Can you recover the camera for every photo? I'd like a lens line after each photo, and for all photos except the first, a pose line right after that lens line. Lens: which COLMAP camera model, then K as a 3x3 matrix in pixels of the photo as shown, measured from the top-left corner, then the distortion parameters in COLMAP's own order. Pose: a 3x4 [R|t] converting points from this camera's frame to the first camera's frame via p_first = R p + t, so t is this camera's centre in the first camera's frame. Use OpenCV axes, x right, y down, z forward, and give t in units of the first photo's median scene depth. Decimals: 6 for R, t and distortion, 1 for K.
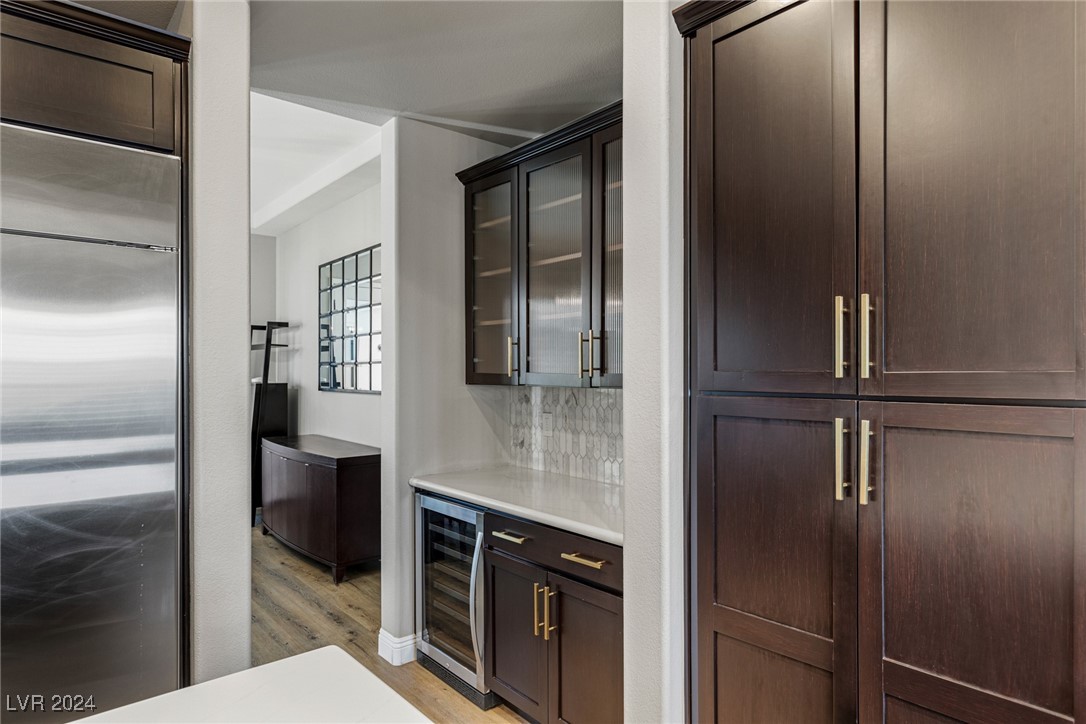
lens RADIAL K [[643.3, 0, 543.0], [0, 643.3, 362.0], [0, 0, 1]] dist [0.002957, 0.000239]
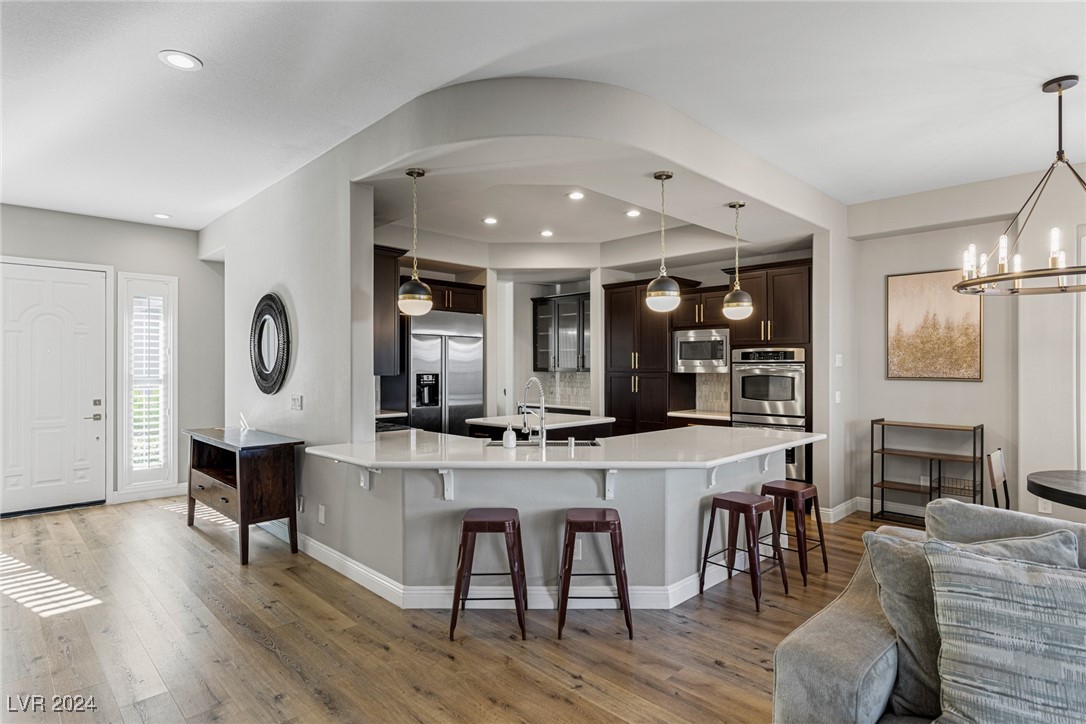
lens RADIAL K [[584.5, 0, 543.0], [0, 584.5, 362.0], [0, 0, 1]] dist [0.002125, 0.000282]
pose [[0.997170, -0.001332, 0.075166, -0.396544], [0.000600, 0.999952, 0.009754, -0.047027], [-0.075175, -0.009682, 0.997123, -2.316079]]
